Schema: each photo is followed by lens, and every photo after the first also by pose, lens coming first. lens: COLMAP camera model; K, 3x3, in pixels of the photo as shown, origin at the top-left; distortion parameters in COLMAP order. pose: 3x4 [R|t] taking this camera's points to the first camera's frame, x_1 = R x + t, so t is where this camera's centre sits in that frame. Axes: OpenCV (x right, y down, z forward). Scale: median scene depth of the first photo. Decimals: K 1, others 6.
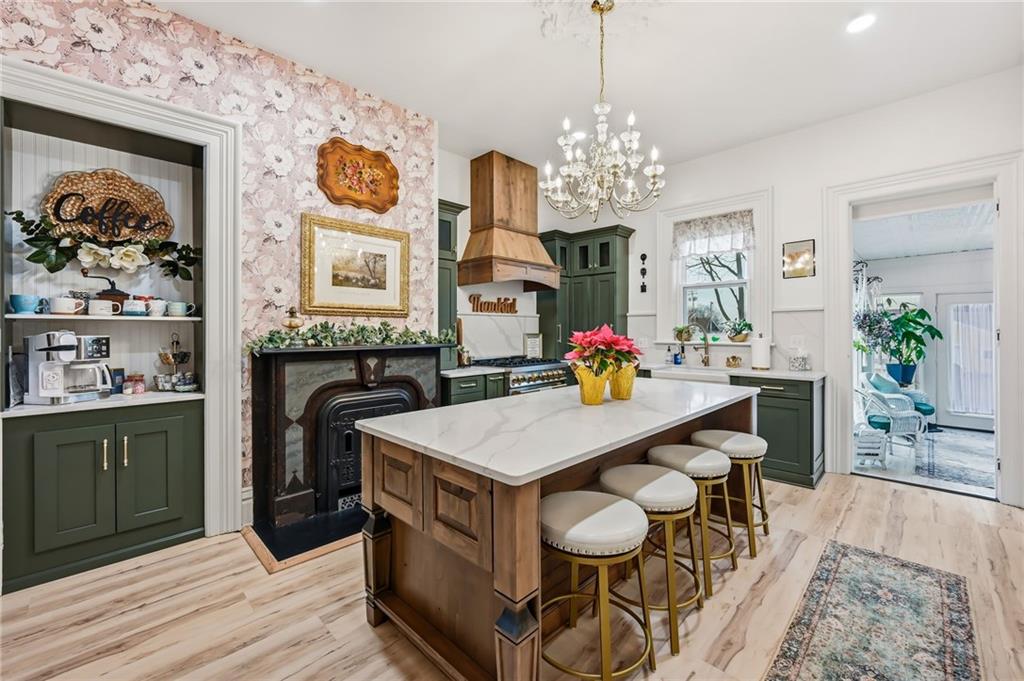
lens RADIAL K [[411.8, 0, 511.8], [0, 411.8, 335.5], [0, 0, 1]] dist [-0.001864, -0.000097]
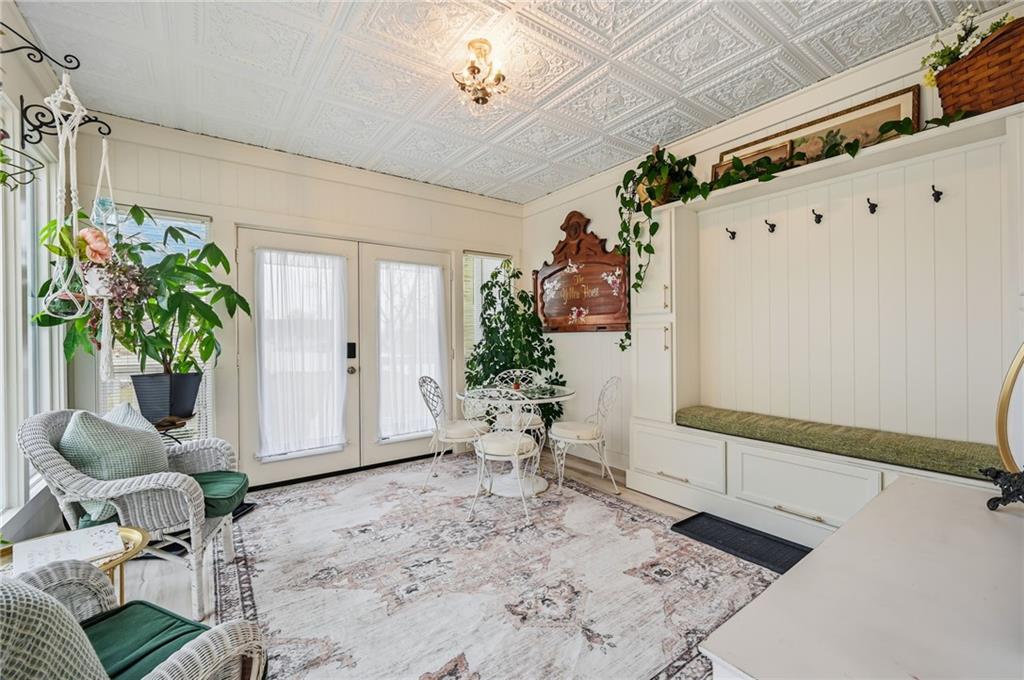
lens RADIAL K [[411.8, 0, 512.0], [0, 411.8, 338.2], [0, 0, 1]] dist [-0.001864, -0.000097]
pose [[0.149122, -0.006284, 0.988799, 0.596627], [0.007308, 0.999960, 0.005253, 0.035478], [-0.988792, 0.006443, 0.149162, 0.603573]]
